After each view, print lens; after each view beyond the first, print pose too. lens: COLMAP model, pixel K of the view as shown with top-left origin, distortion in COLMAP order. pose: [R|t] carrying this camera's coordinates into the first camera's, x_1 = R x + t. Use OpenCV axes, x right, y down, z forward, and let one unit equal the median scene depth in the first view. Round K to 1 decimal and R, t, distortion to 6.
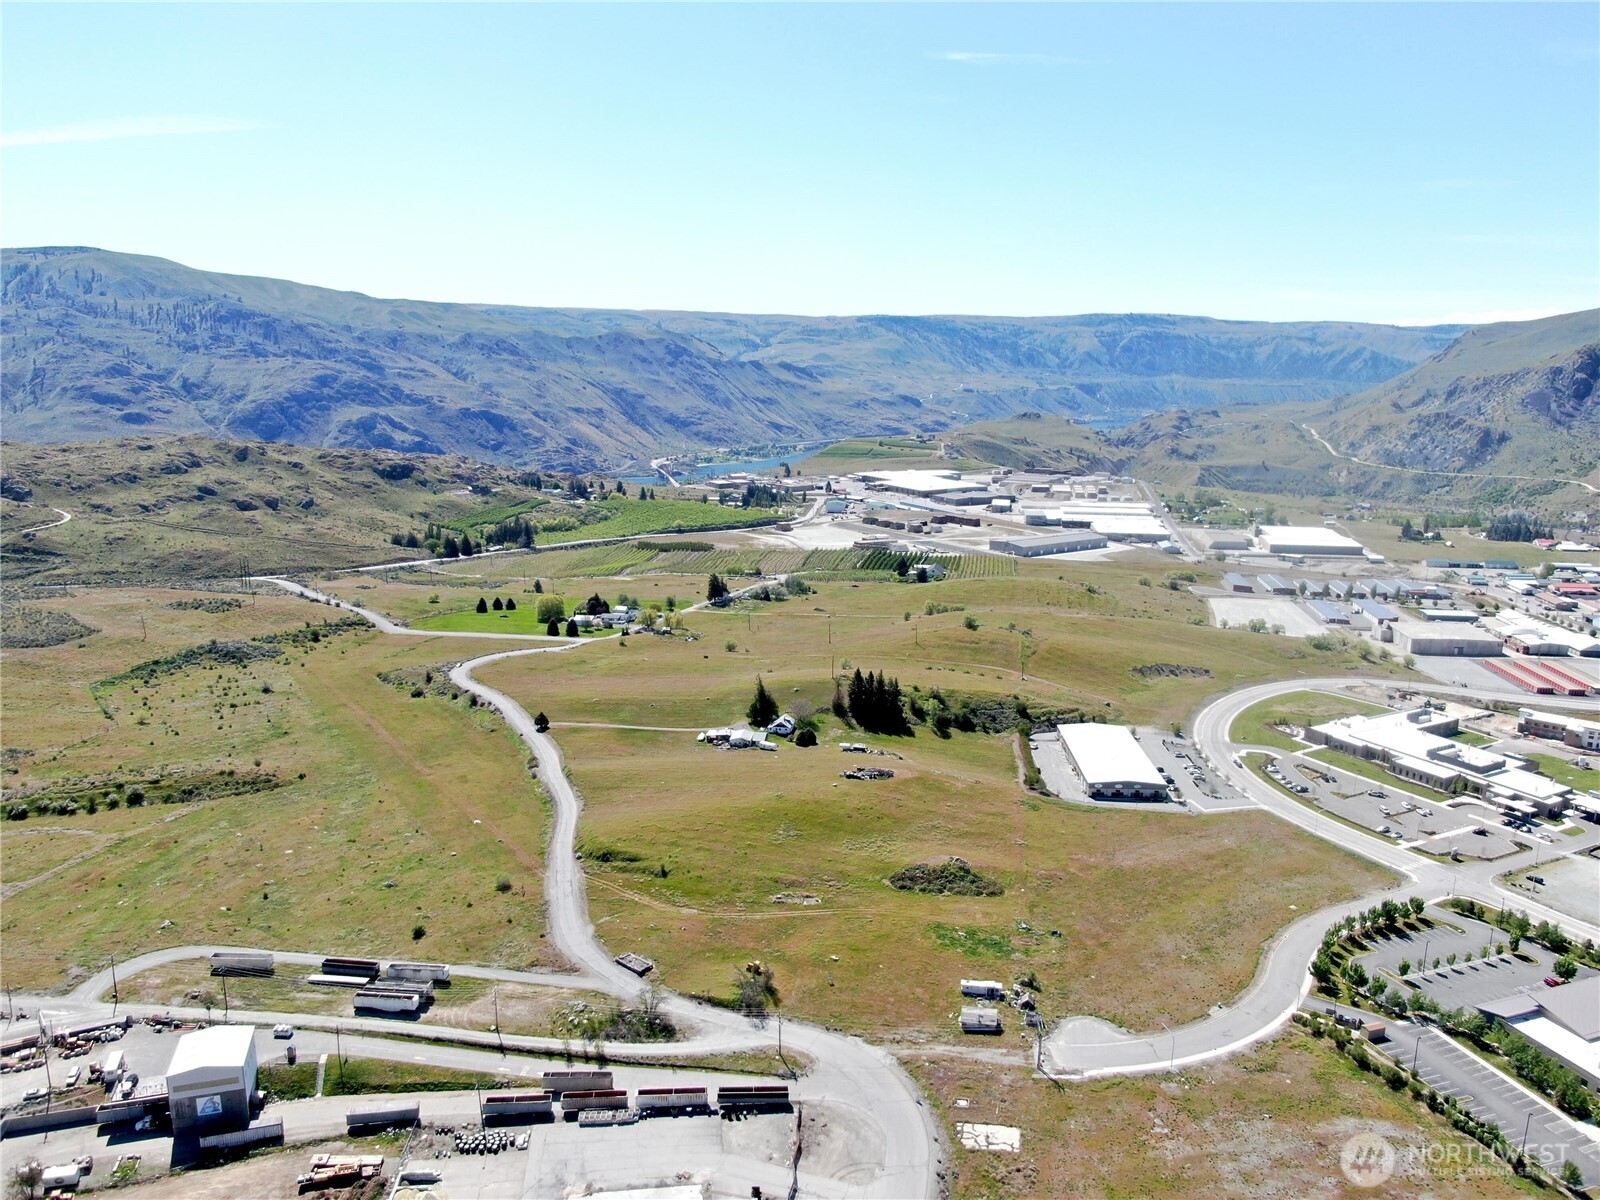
lens RADIAL K [[1138.8, 0, 798.1], [0, 1138.8, 598.9], [0, 0, 1]] dist [-0.022878, 0.004458]
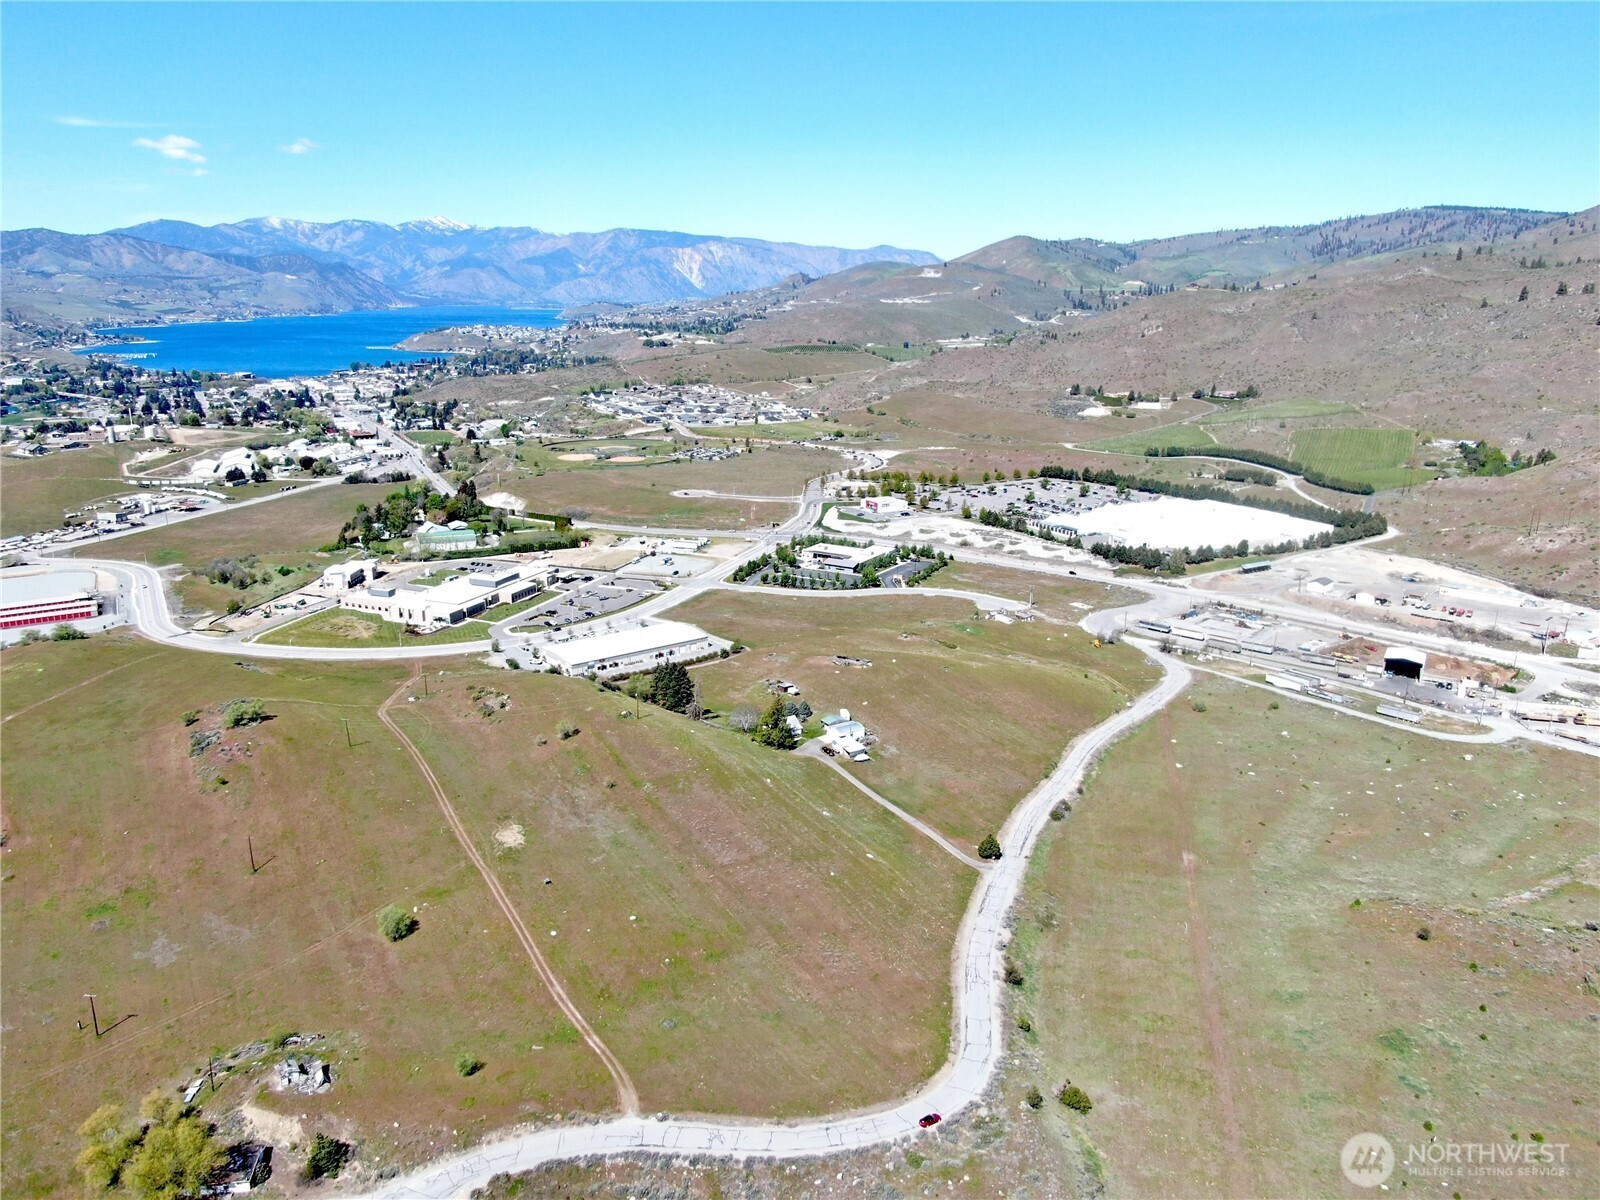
lens RADIAL K [[1138.8, 0, 803.3], [0, 1138.8, 600.3], [0, 0, 1]] dist [-0.022878, 0.004458]
pose [[-0.664933, -0.208446, 0.717227, -0.137219], [0.136094, 0.910380, 0.390752, -0.067911], [-0.734399, 0.357434, -0.576974, 0.324102]]
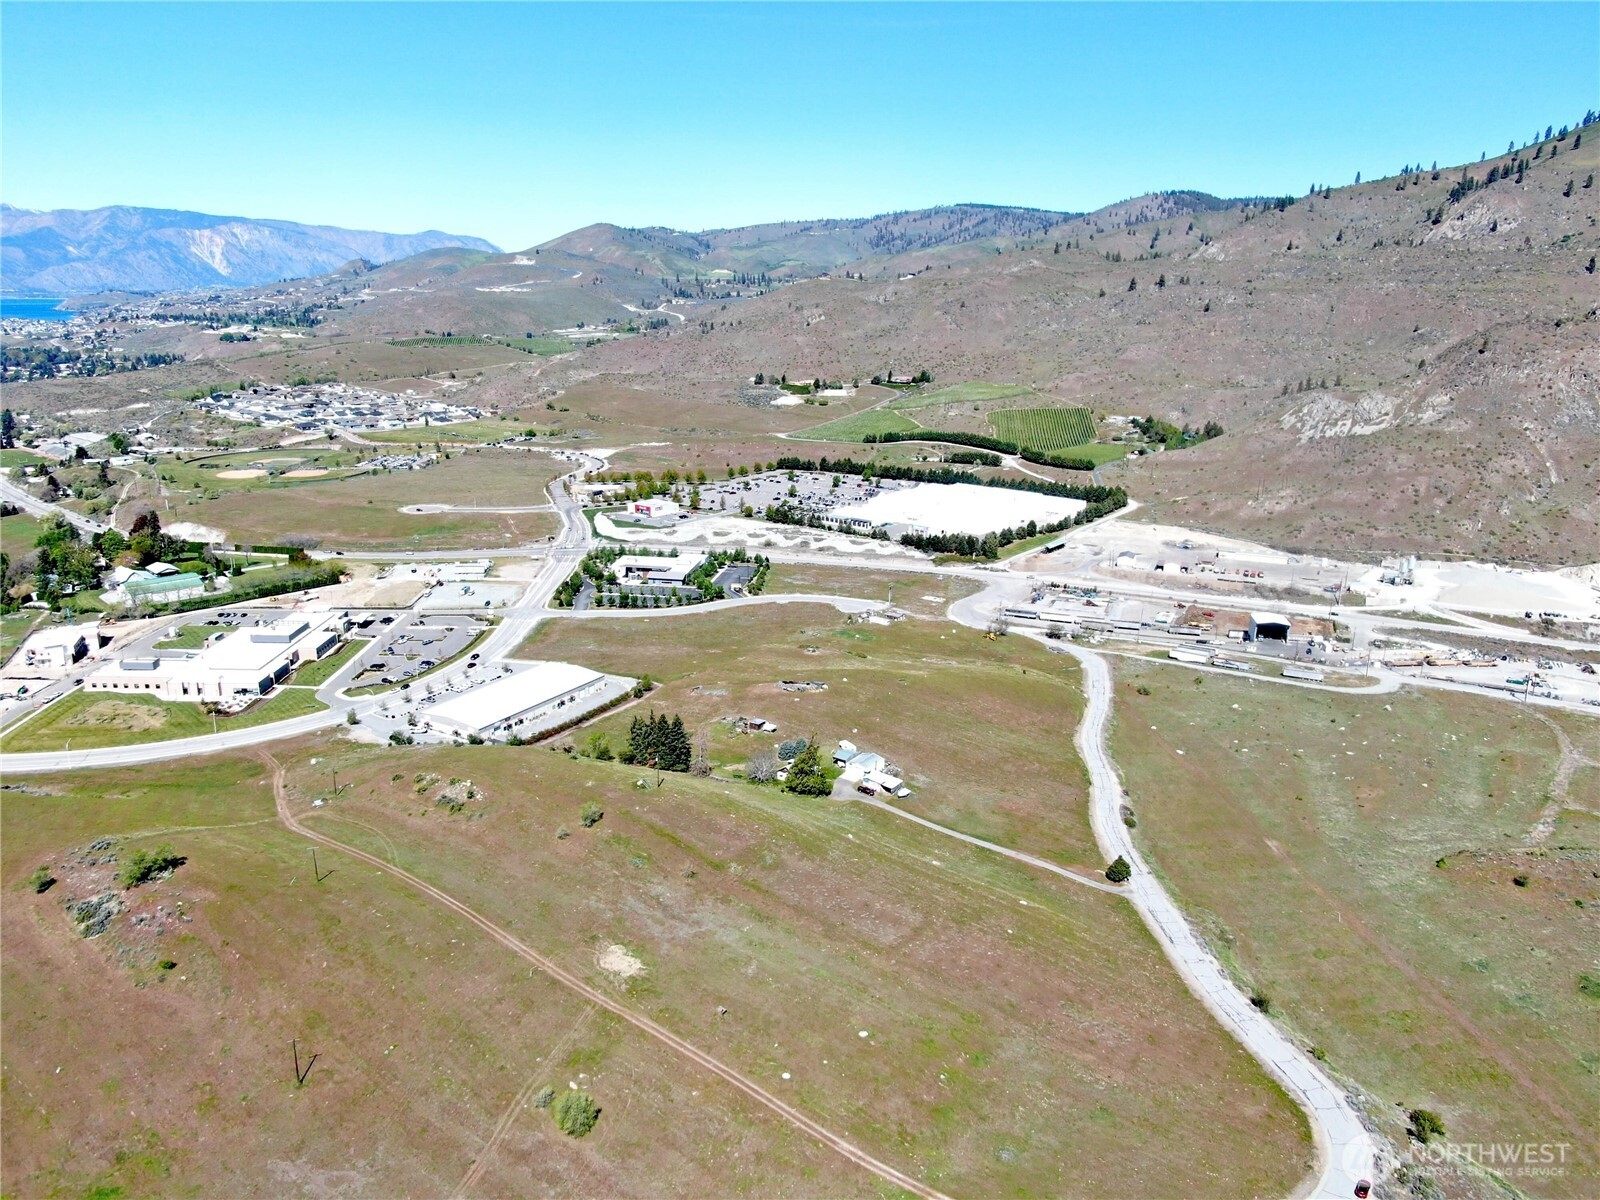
lens RADIAL K [[1138.8, 0, 803.8], [0, 1138.8, 598.7], [0, 0, 1]] dist [-0.022878, 0.004458]
pose [[-0.892259, -0.140102, 0.429238, -0.073177], [0.069031, 0.897140, 0.436319, -0.072084], [-0.446215, 0.418940, -0.790810, 0.347950]]
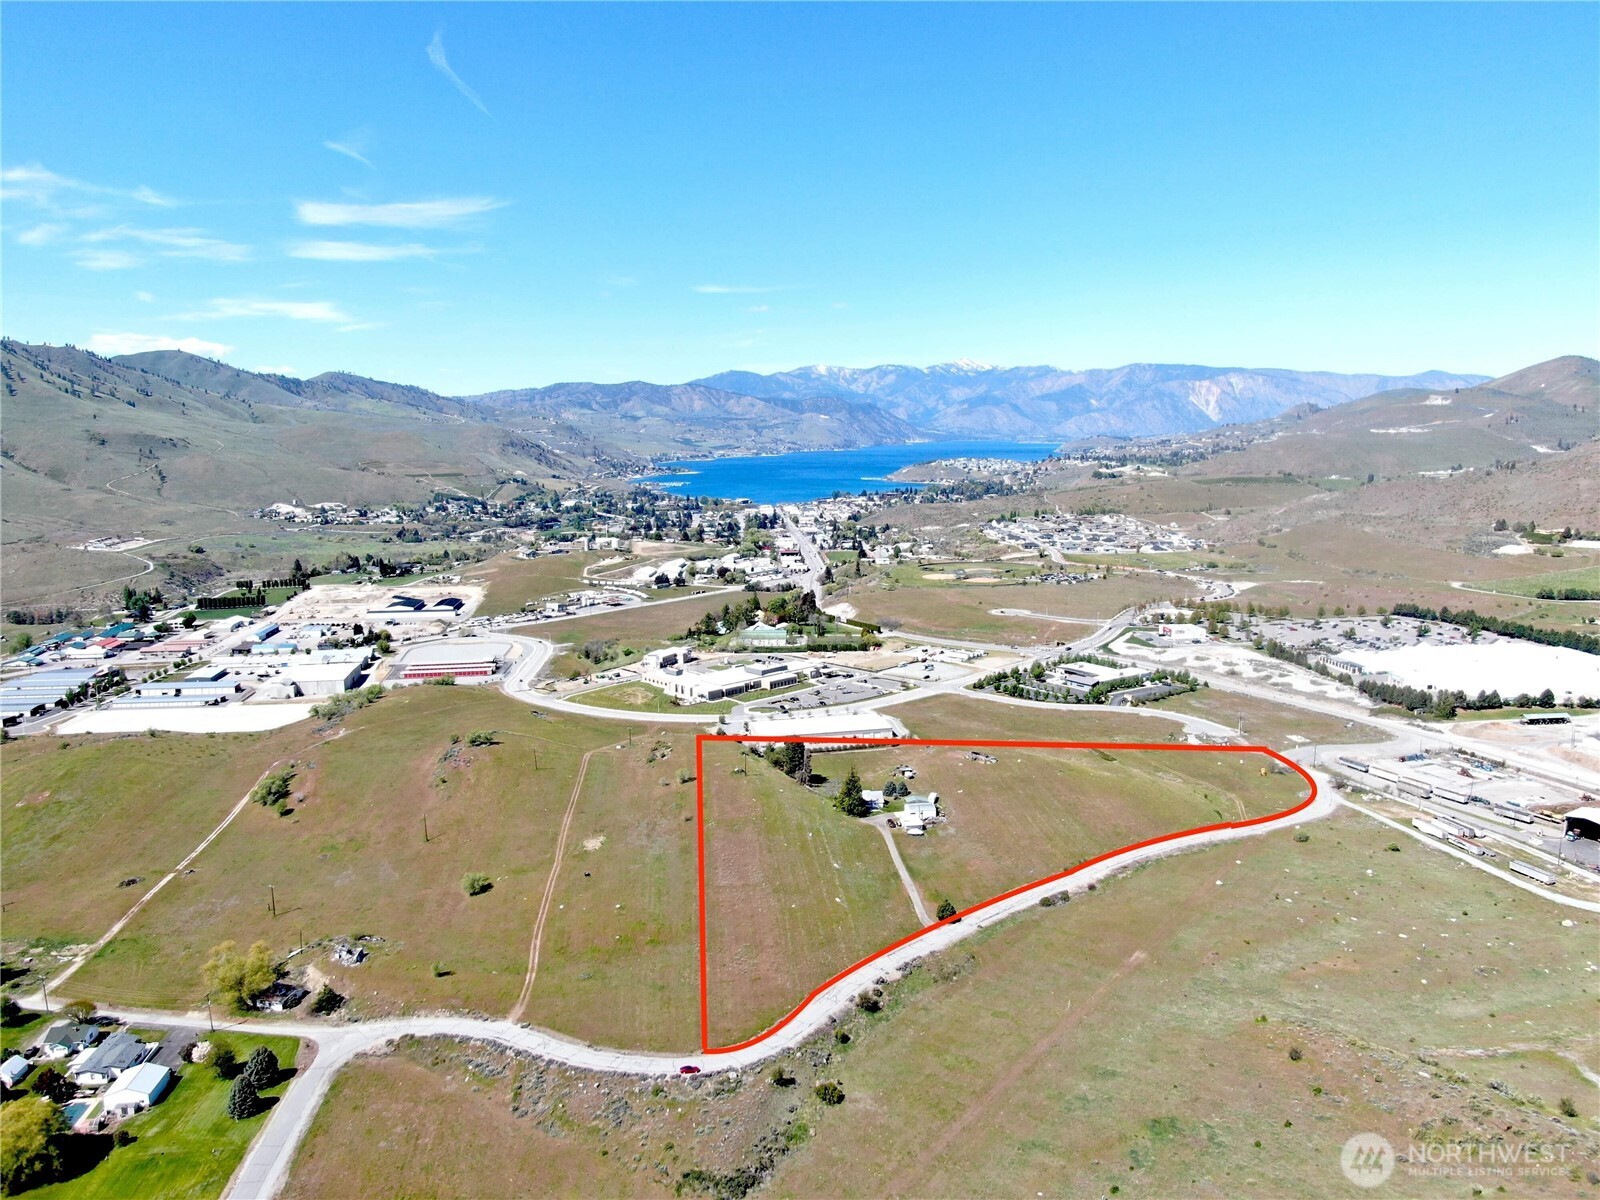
lens RADIAL K [[1138.8, 0, 803.6], [0, 1138.8, 603.1], [0, 0, 1]] dist [-0.022878, 0.004458]
pose [[-0.284291, -0.151150, 0.946748, -0.198828], [0.199811, 0.956469, 0.212702, -0.059255], [-0.937686, 0.249640, -0.241714, 0.279331]]
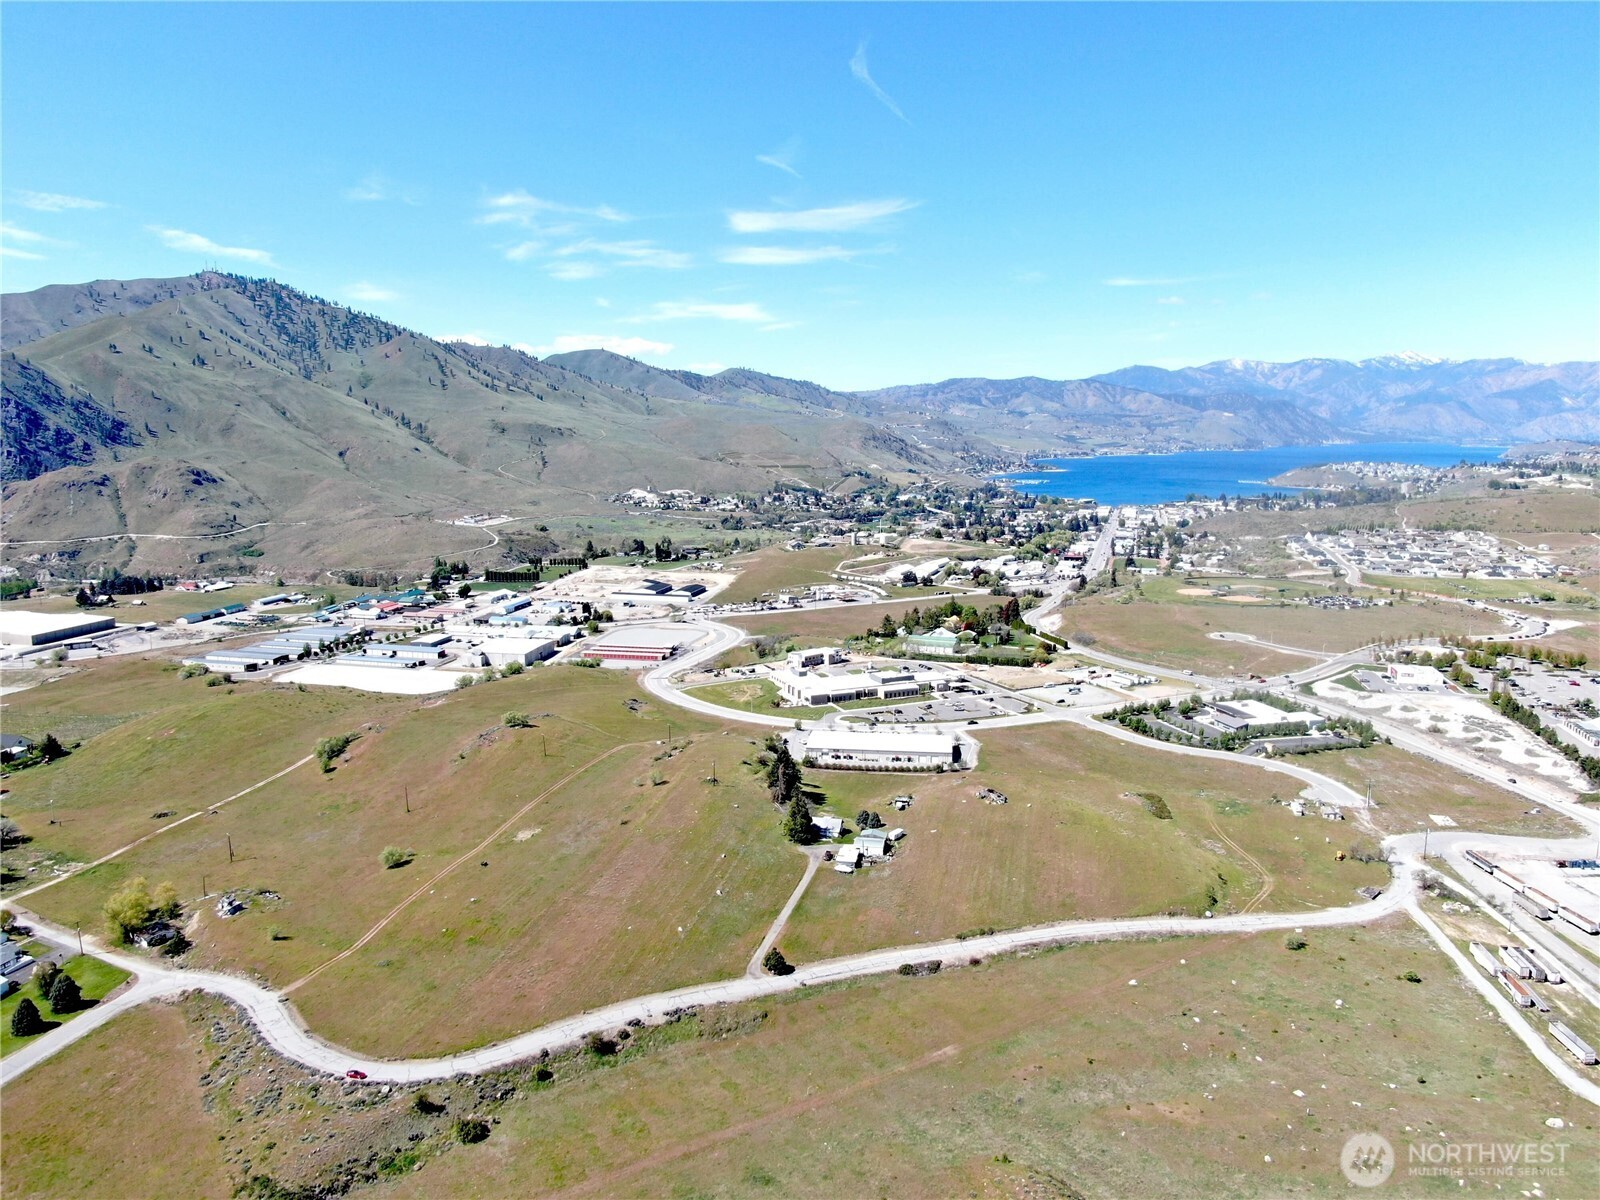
lens RADIAL K [[1138.8, 0, 801.9], [0, 1138.8, 596.8], [0, 0, 1]] dist [-0.022878, 0.004458]
pose [[0.061272, -0.156550, 0.985768, -0.194583], [0.200458, 0.969430, 0.141496, -0.043578], [-0.977784, 0.188936, 0.090780, 0.203317]]
